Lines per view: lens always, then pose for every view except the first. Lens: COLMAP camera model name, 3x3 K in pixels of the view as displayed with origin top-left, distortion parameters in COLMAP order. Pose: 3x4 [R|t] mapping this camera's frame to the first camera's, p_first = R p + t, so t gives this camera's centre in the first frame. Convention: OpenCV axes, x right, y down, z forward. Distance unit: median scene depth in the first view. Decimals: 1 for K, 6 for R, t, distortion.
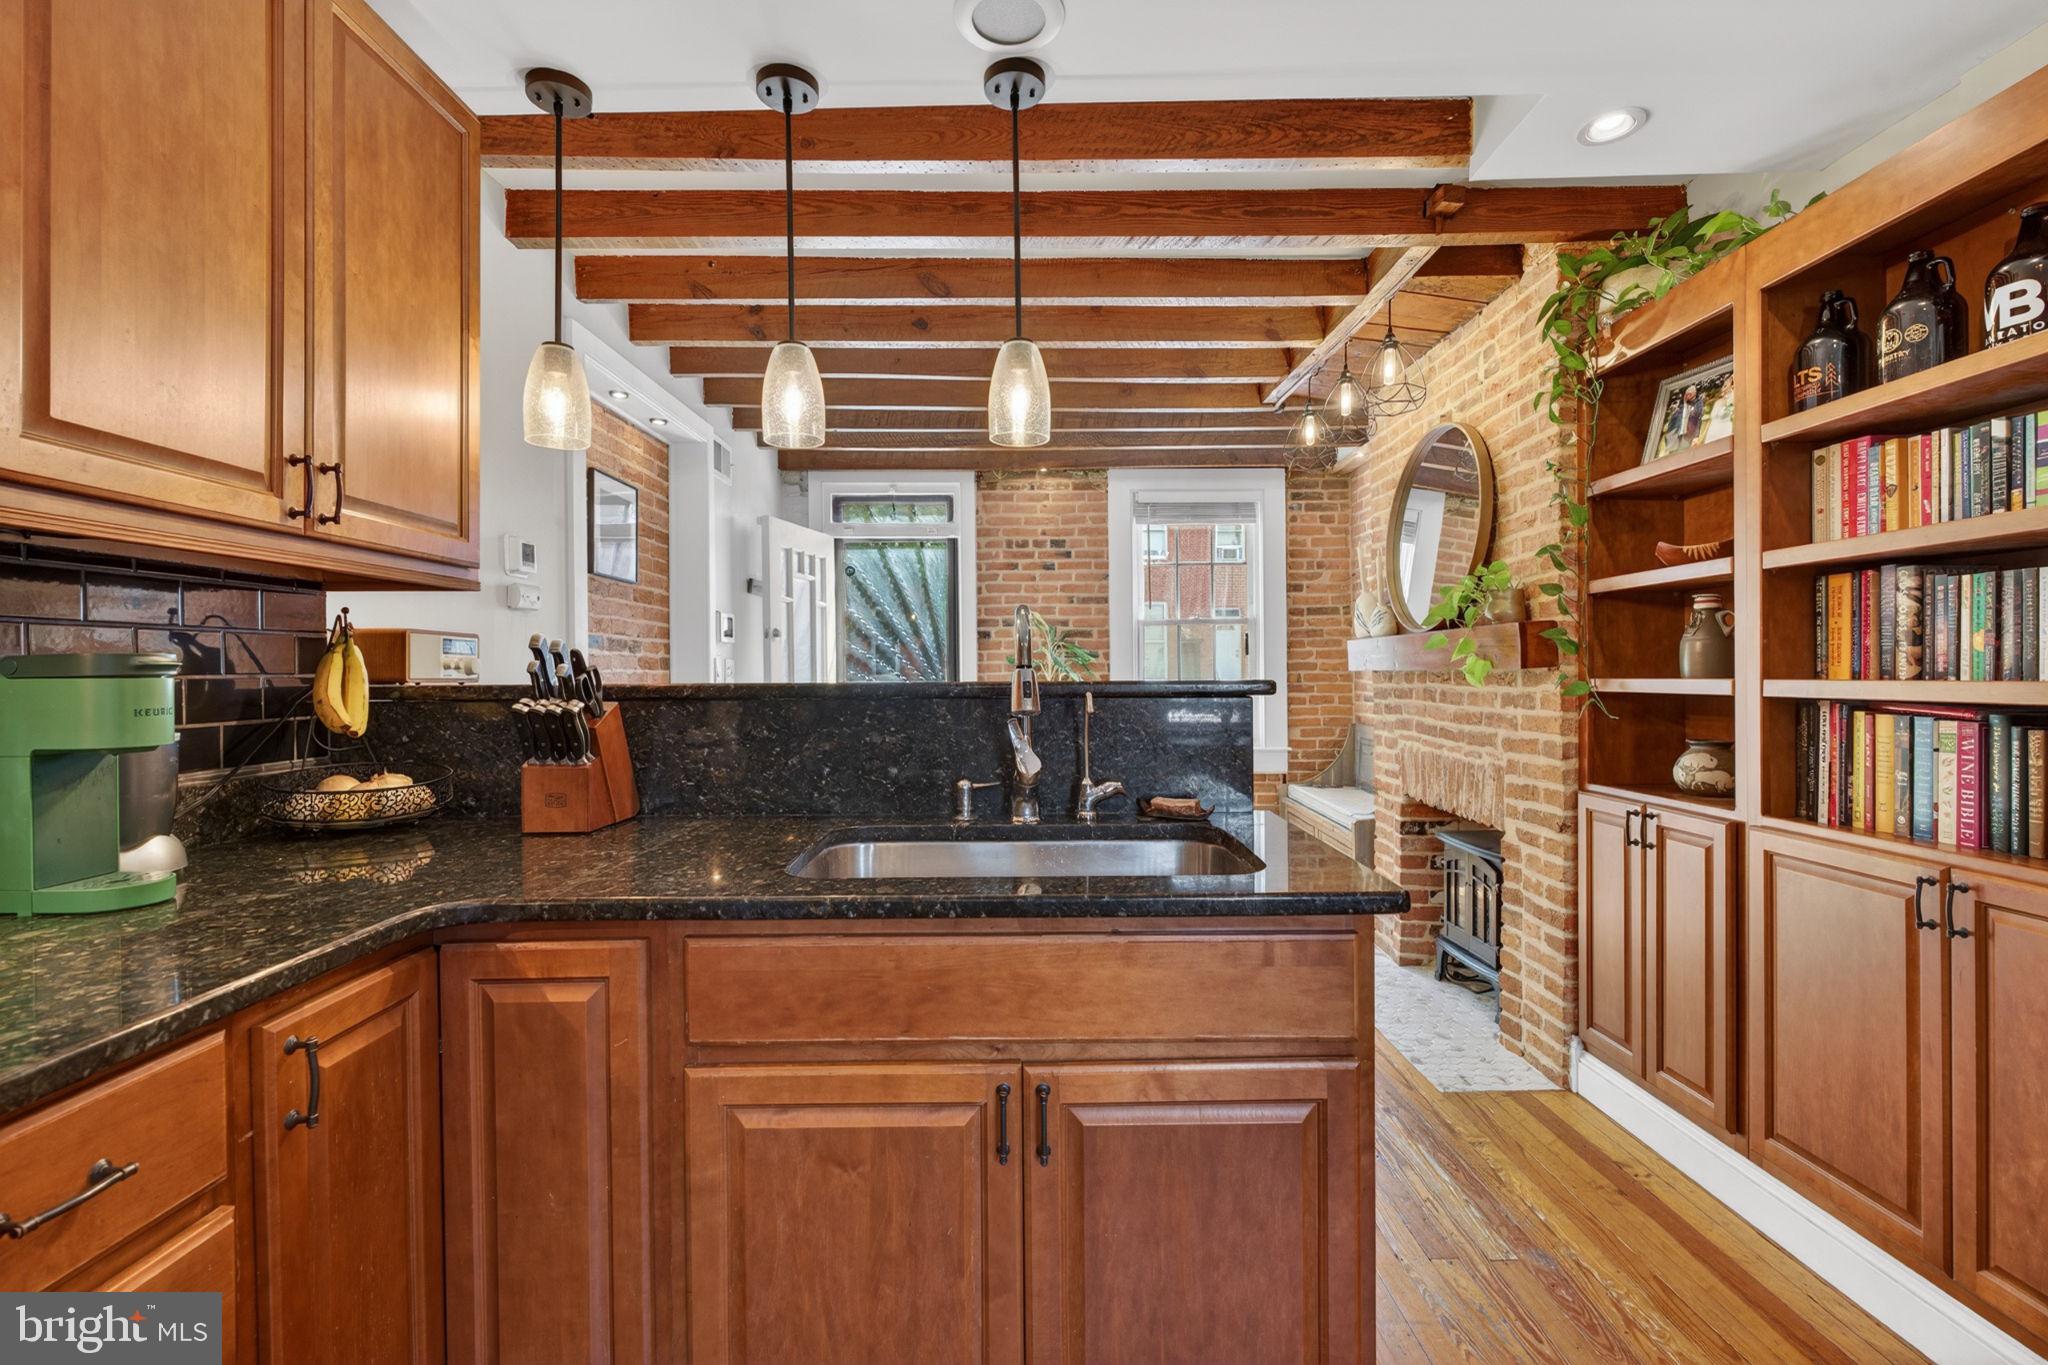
lens RADIAL K [[915.5, 0, 1022.2], [0, 915.5, 677.7], [0, 0, 1]] dist [-0.006558, 0.000951]
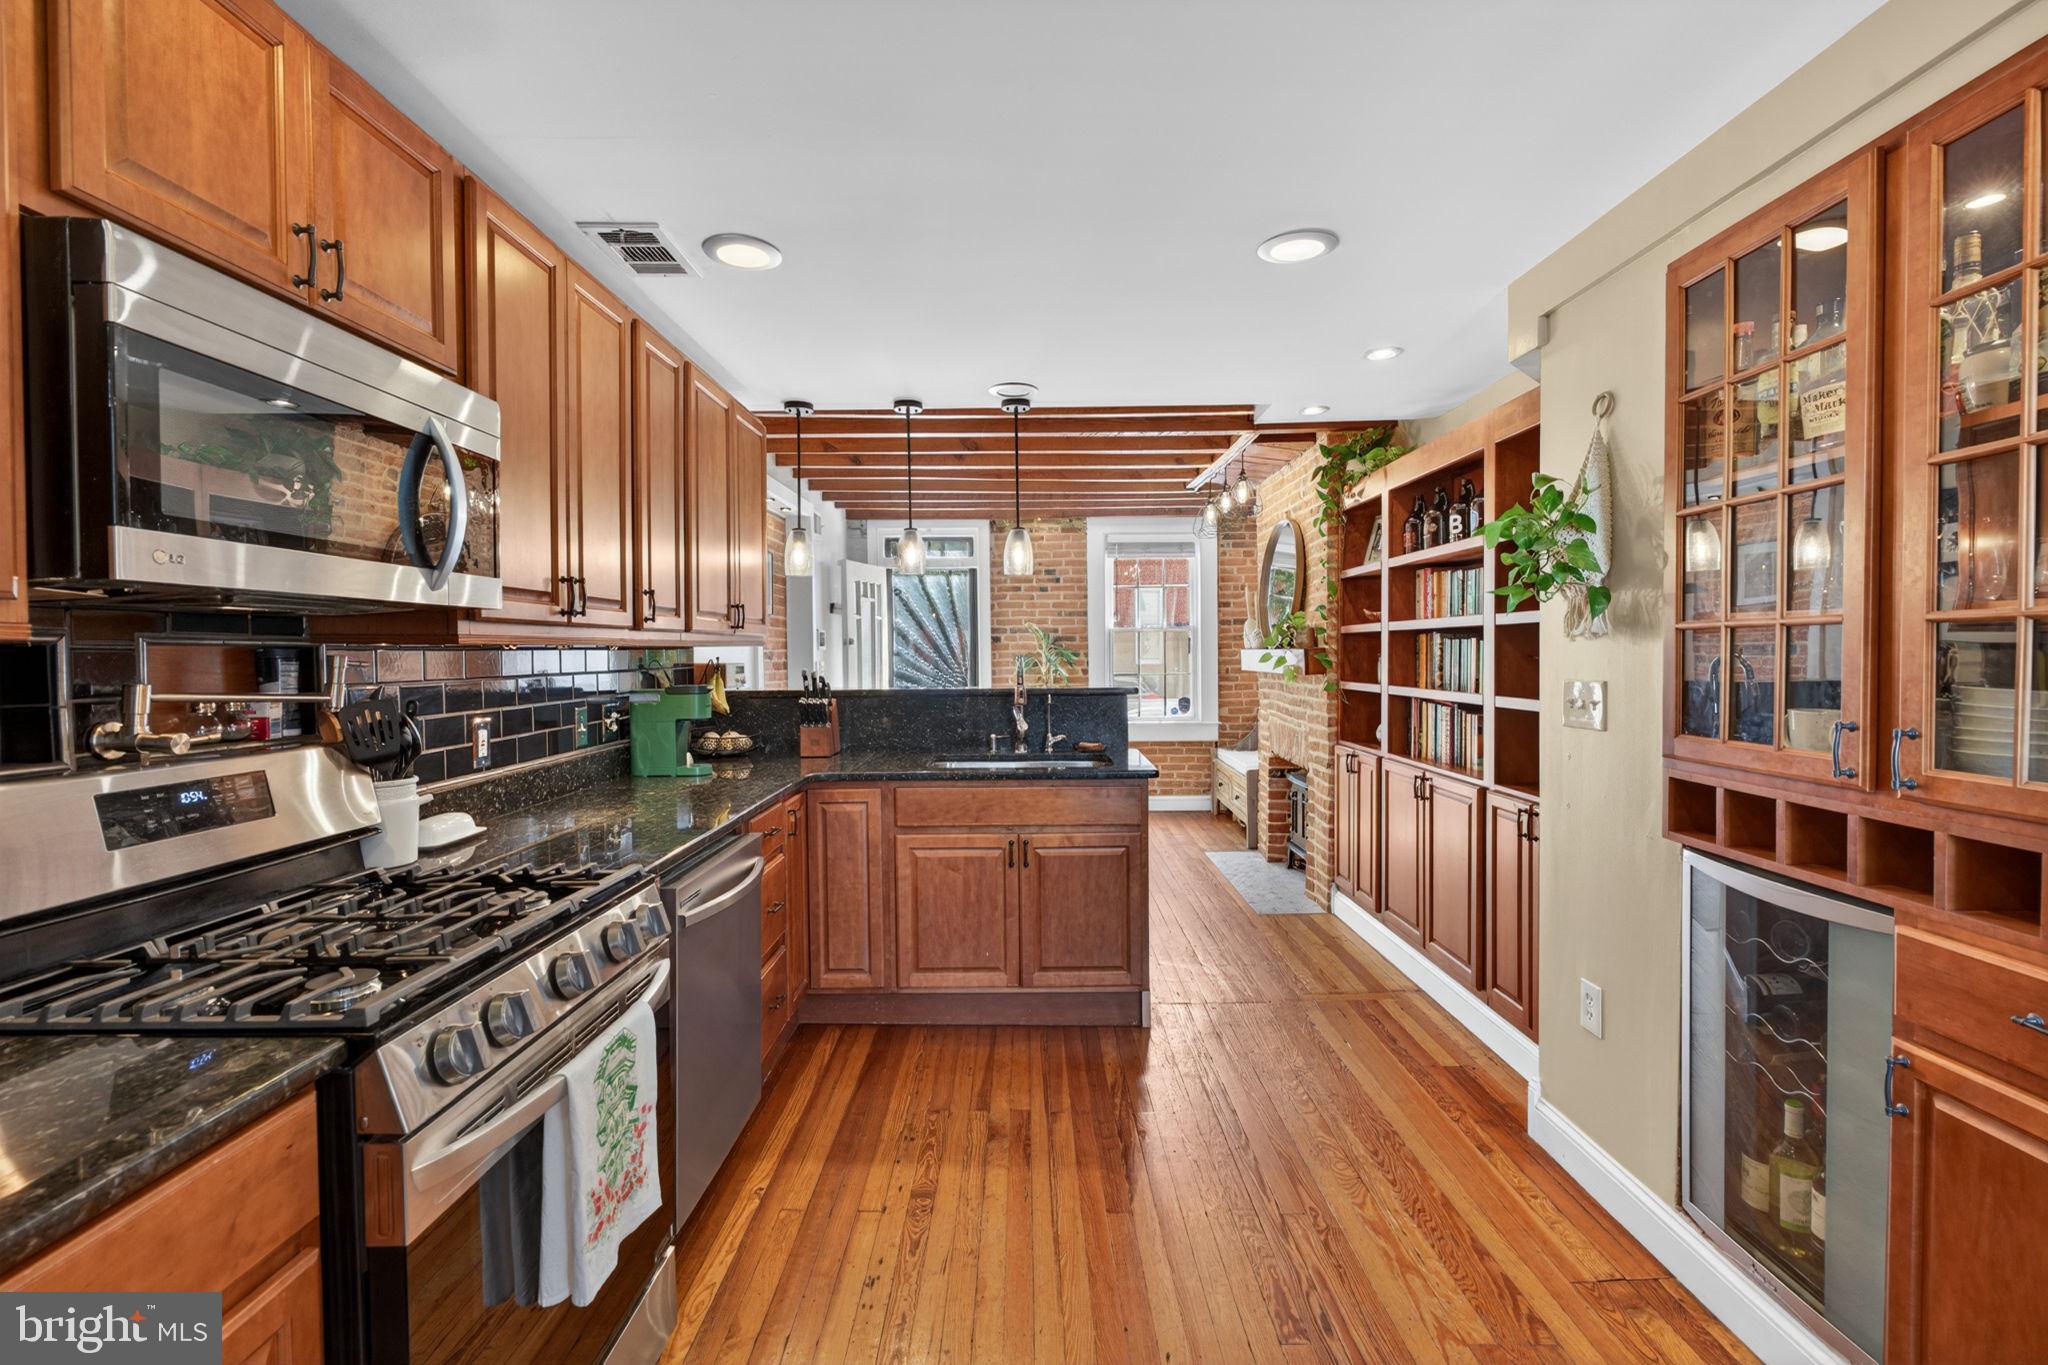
lens RADIAL K [[915.5, 0, 1027.2], [0, 915.5, 673.6], [0, 0, 1]] dist [-0.006558, 0.000951]
pose [[0.999999, -0.000317, -0.001062, 0.019645], [0.000339, 0.999788, 0.020596, -0.075693], [0.001055, -0.020597, 0.999787, -1.154860]]
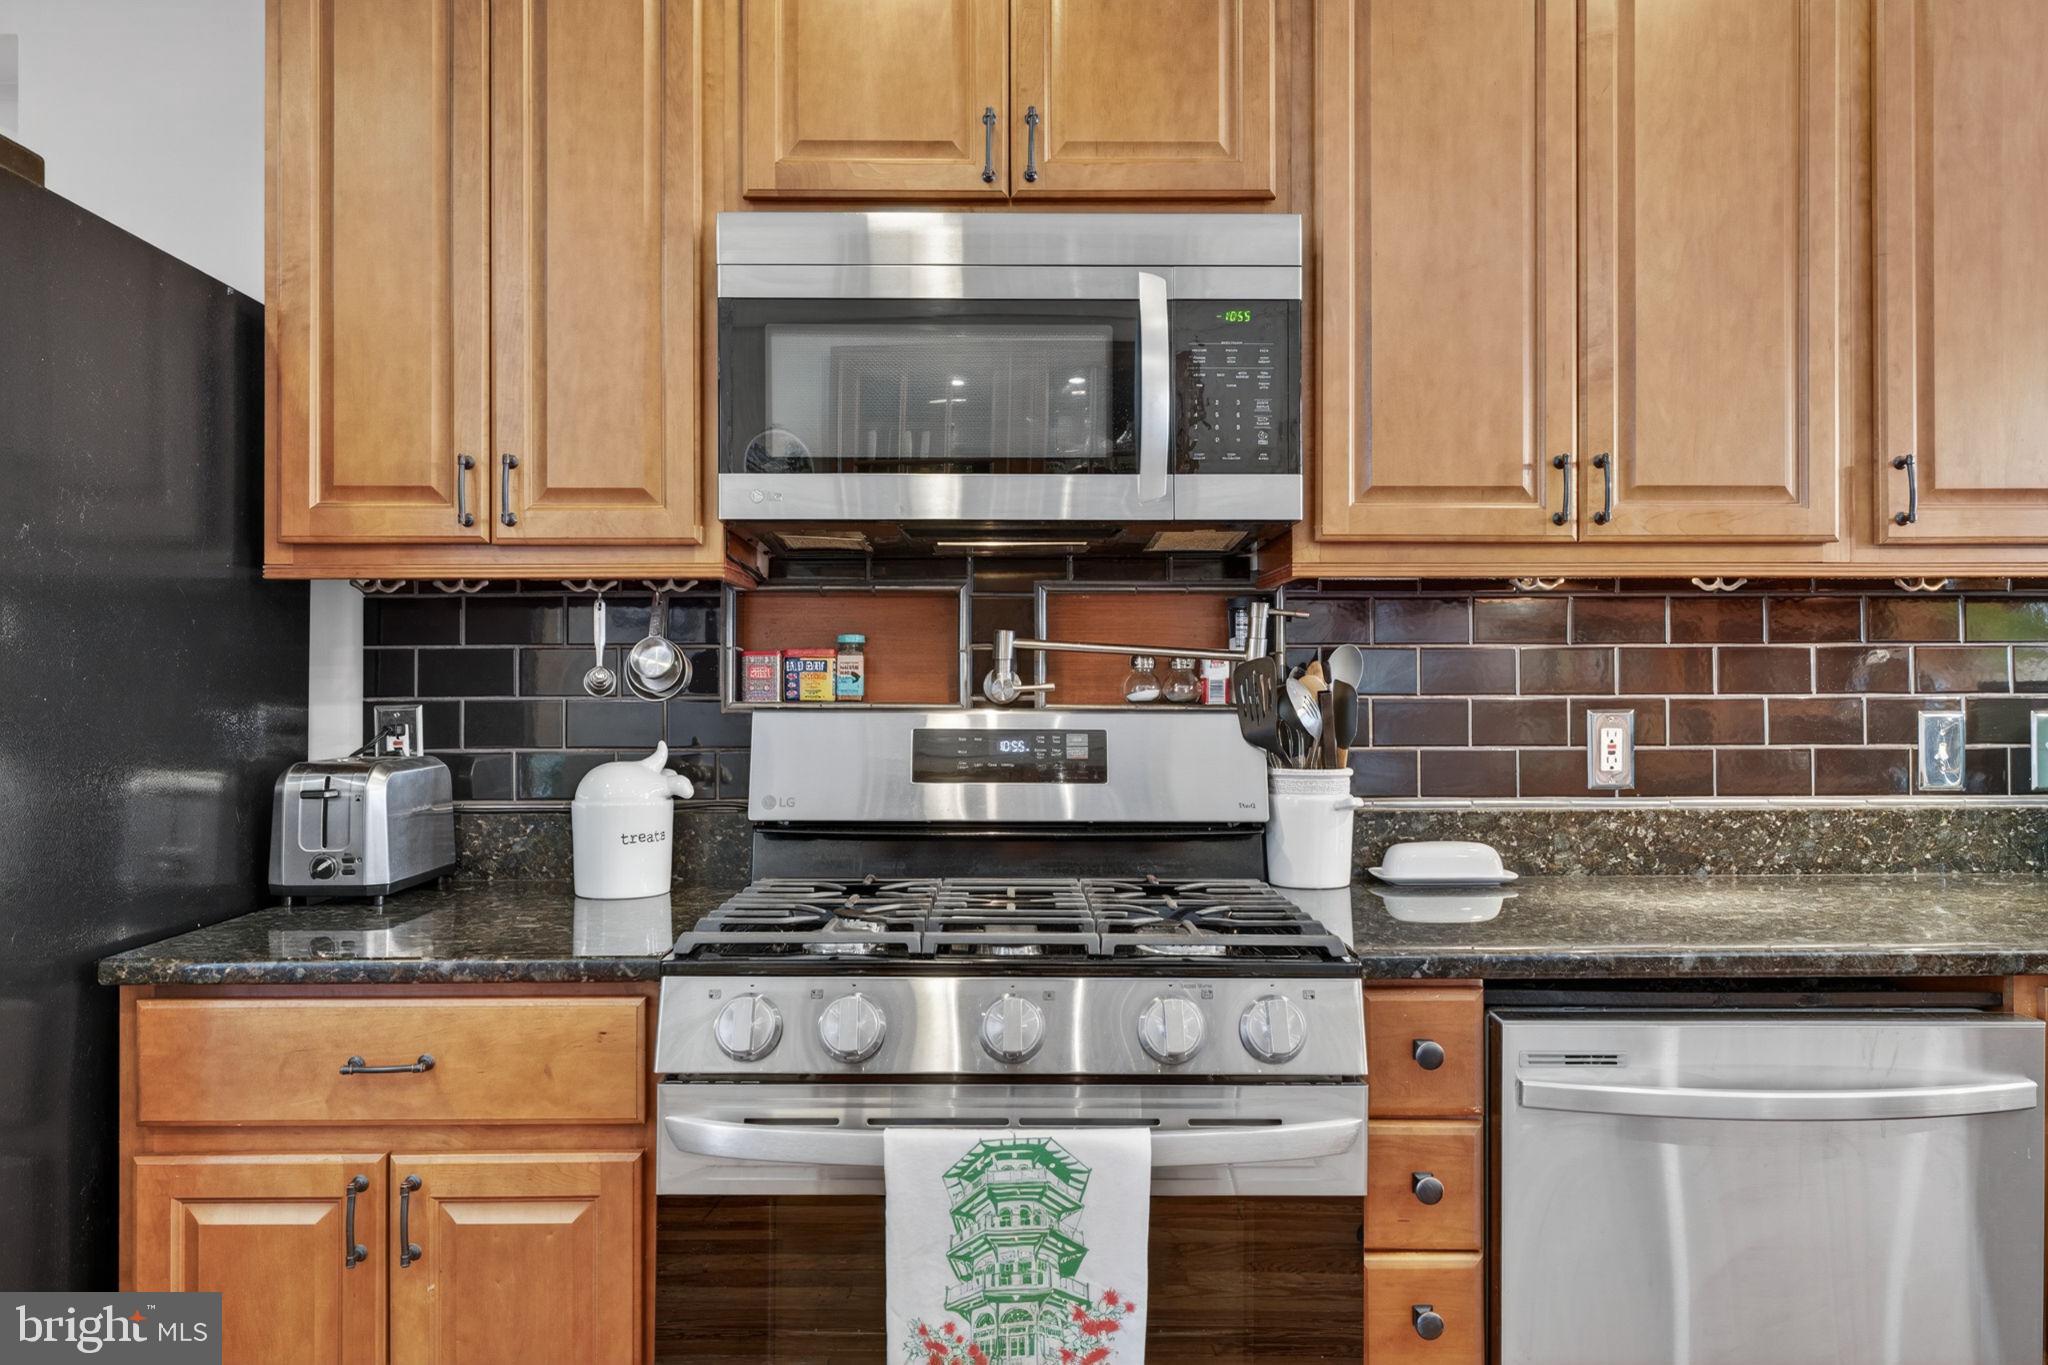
lens RADIAL K [[1414.7, 0, 1024.6], [0, 1414.7, 676.1], [0, 0, 1]] dist [-0.002299, 0.004995]
pose [[0.019014, -0.003003, -0.999815, 0.475614], [-0.003116, 0.999990, -0.003063, -0.007750], [0.999814, 0.003174, 0.019005, -0.378089]]
